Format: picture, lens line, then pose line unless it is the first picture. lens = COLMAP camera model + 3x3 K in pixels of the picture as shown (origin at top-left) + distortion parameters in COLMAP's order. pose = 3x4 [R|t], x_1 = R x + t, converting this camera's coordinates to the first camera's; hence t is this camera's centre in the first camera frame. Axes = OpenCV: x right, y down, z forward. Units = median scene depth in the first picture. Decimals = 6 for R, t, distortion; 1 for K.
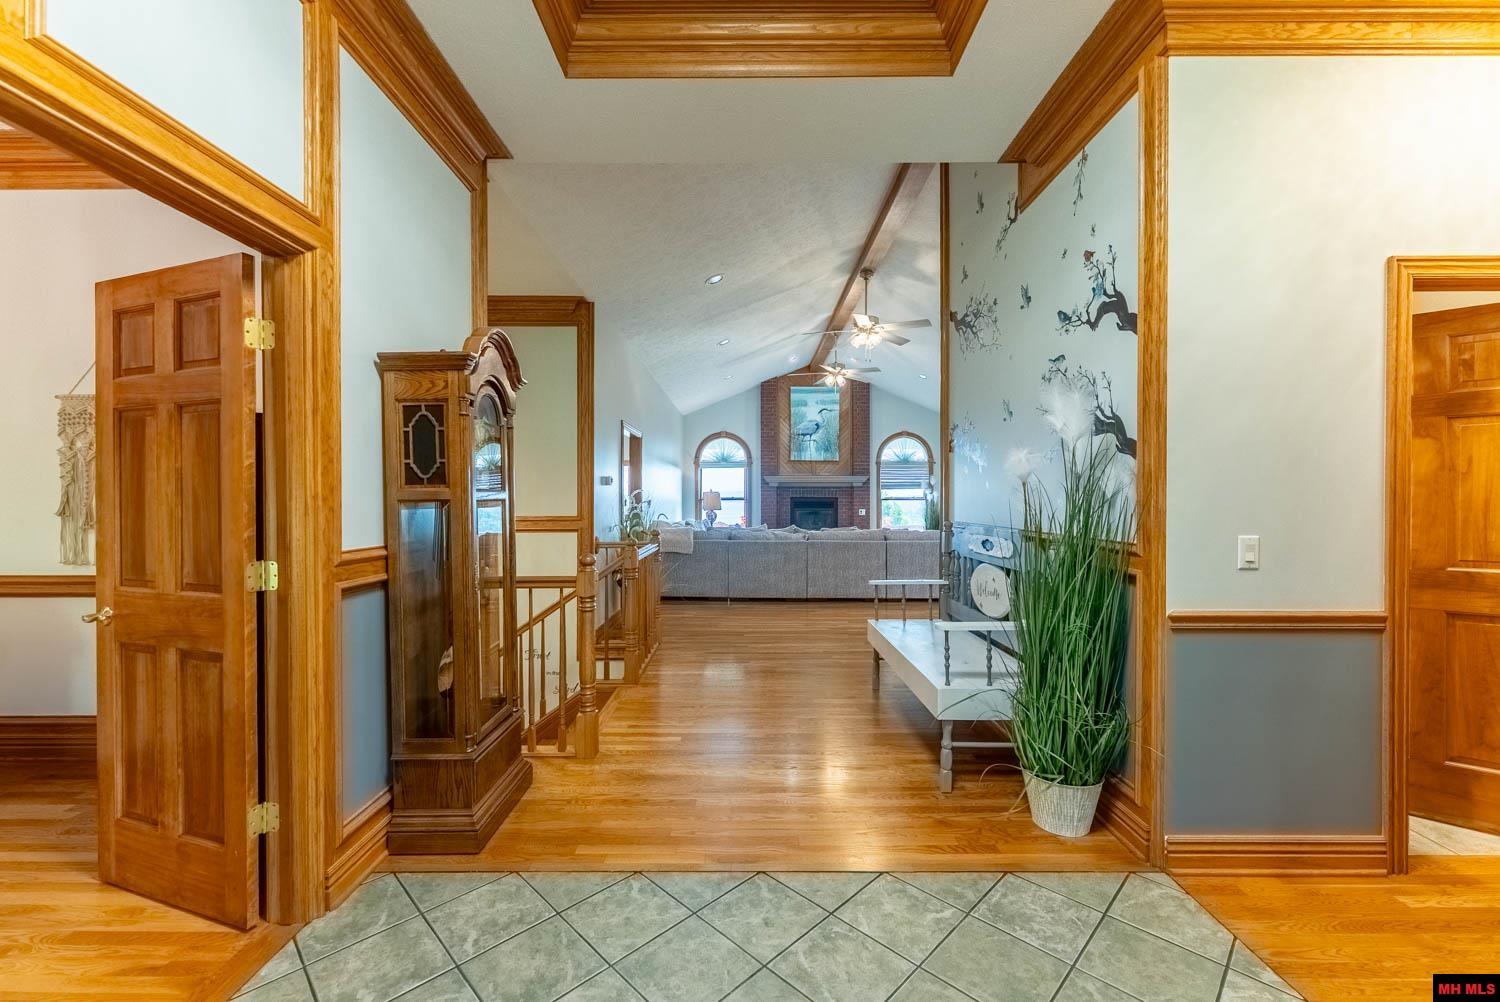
lens RADIAL K [[601.0, 0, 744.4], [0, 601.0, 504.5], [0, 0, 1]] dist [-0.000070, -0.000479]
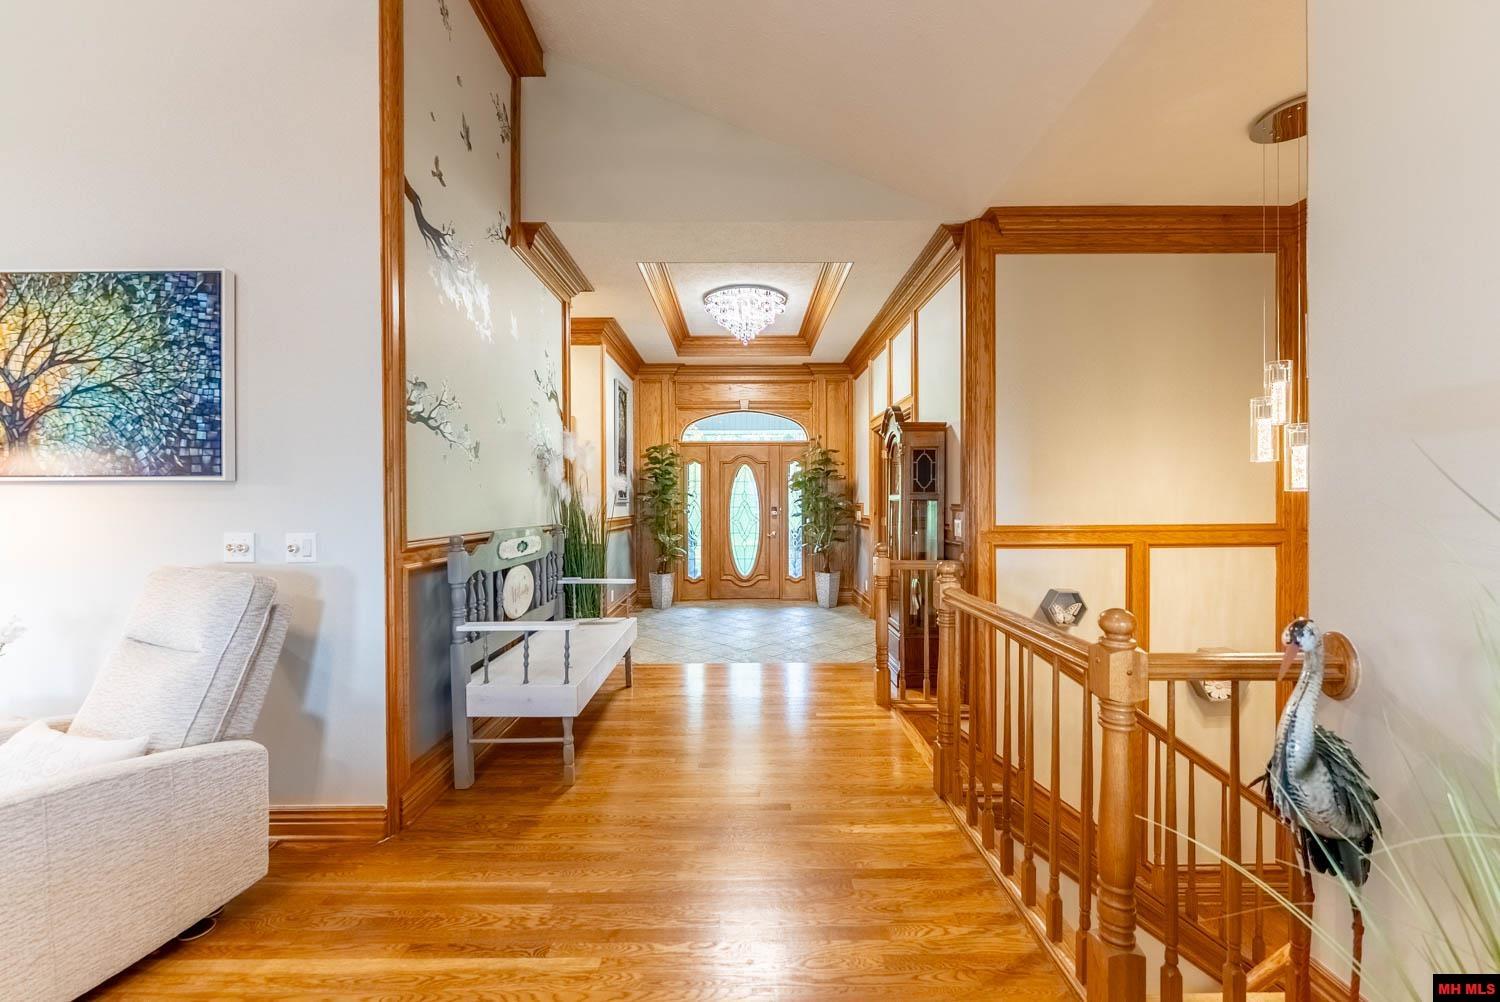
lens RADIAL K [[601.0, 0, 740.9], [0, 601.0, 506.6], [0, 0, 1]] dist [-0.000070, -0.000479]
pose [[-0.999966, 0.007277, -0.003777, 0.009544], [0.007208, 0.999816, 0.017776, -0.004443], [0.003906, 0.017748, -0.999835, 0.551391]]
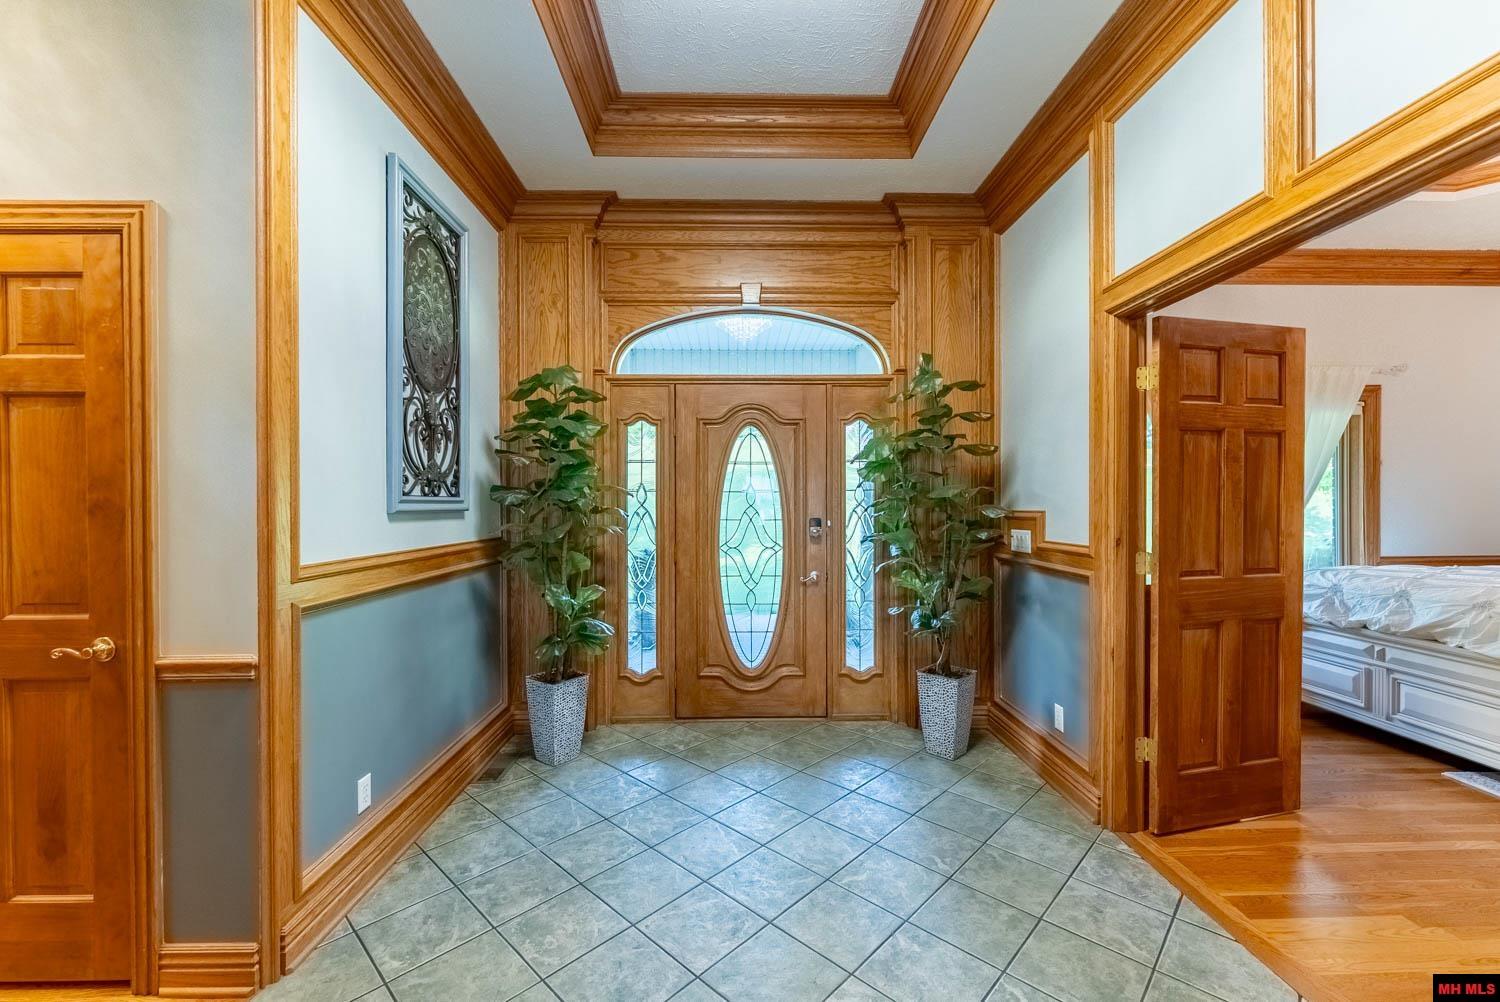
lens RADIAL K [[601.0, 0, 746.3], [0, 601.0, 506.5], [0, 0, 1]] dist [-0.000070, -0.000479]
pose [[-0.999761, 0.004909, -0.021310, 0.011654], [0.004519, 0.999822, 0.018321, -0.003685], [0.021397, 0.018220, -0.999605, 0.213682]]
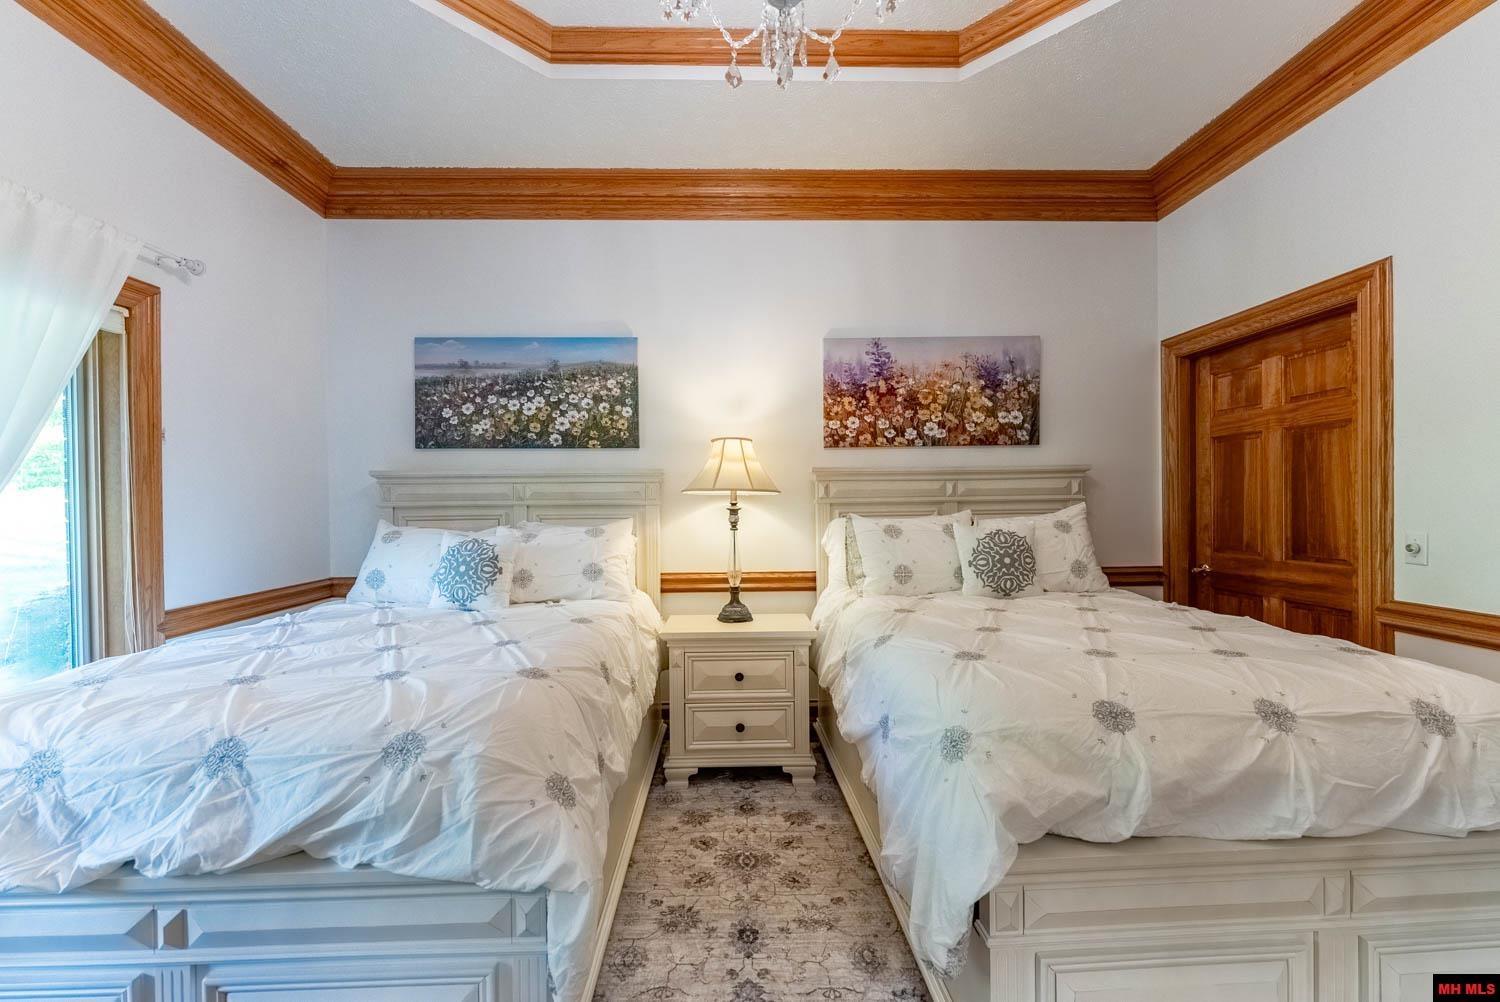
lens RADIAL K [[601.0, 0, 746.7], [0, 601.0, 503.2], [0, 0, 1]] dist [-0.000070, -0.000479]
pose [[0.034356, 0.008286, -0.999375, -0.171577], [0.001822, 0.999963, 0.008354, -0.001099], [0.999408, -0.002108, 0.034339, 0.047303]]
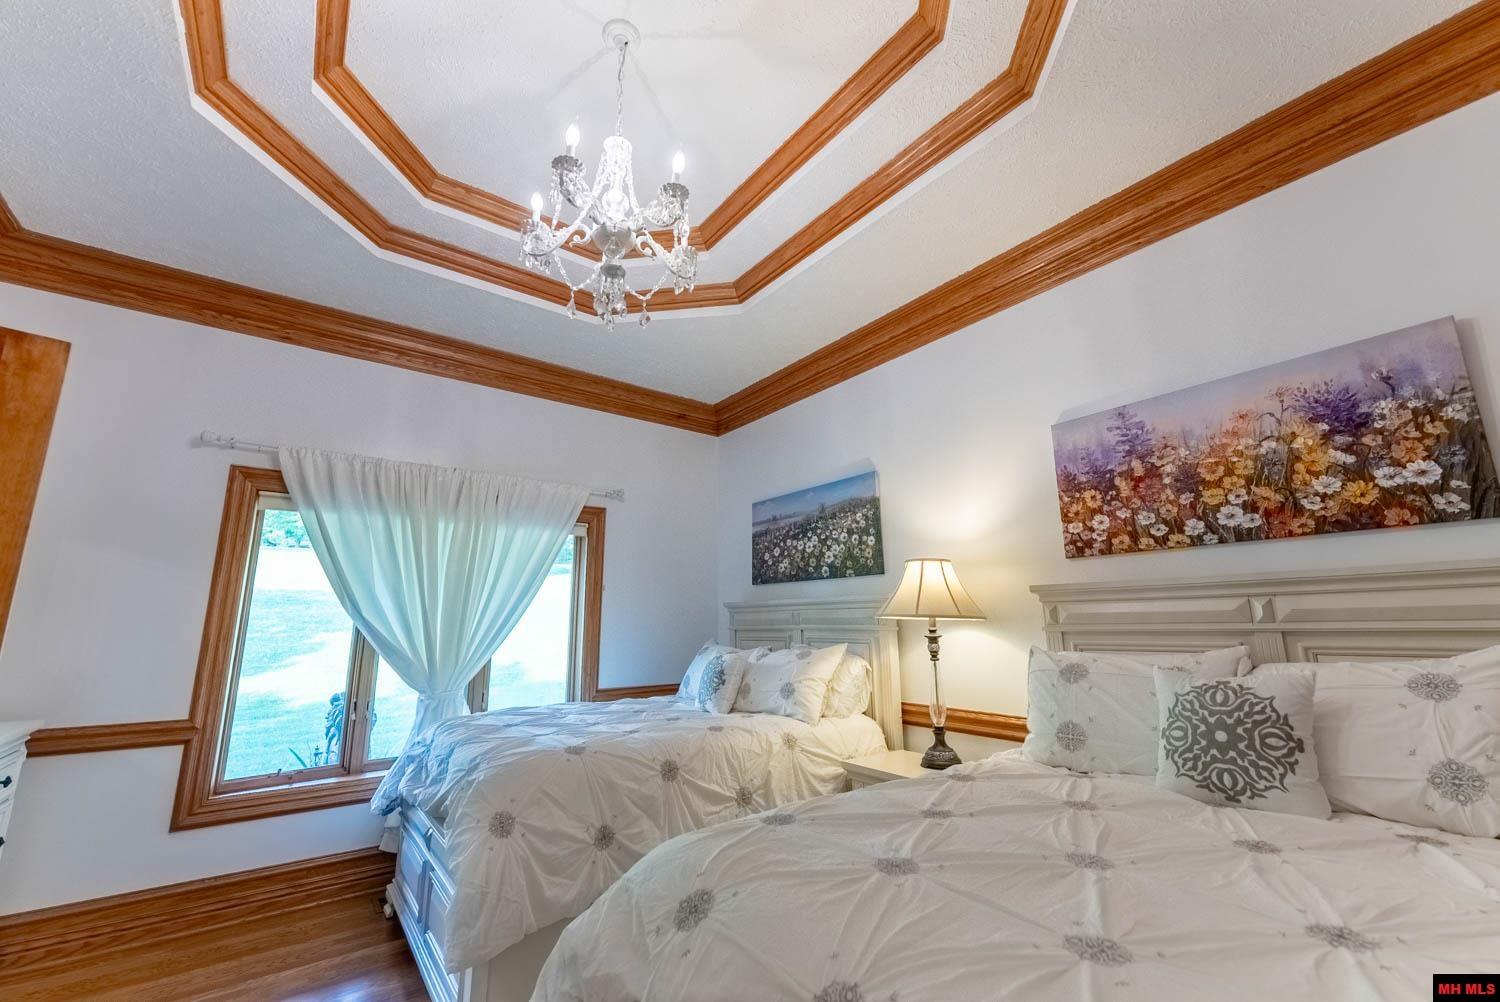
lens RADIAL K [[601.0, 0, 744.1], [0, 601.0, 503.0], [0, 0, 1]] dist [-0.000070, -0.000479]
pose [[-0.798272, -0.112032, -0.591786, -0.221348], [0.004226, 0.981482, -0.191507, -0.002854], [0.602282, -0.155376, -0.783016, 0.188829]]
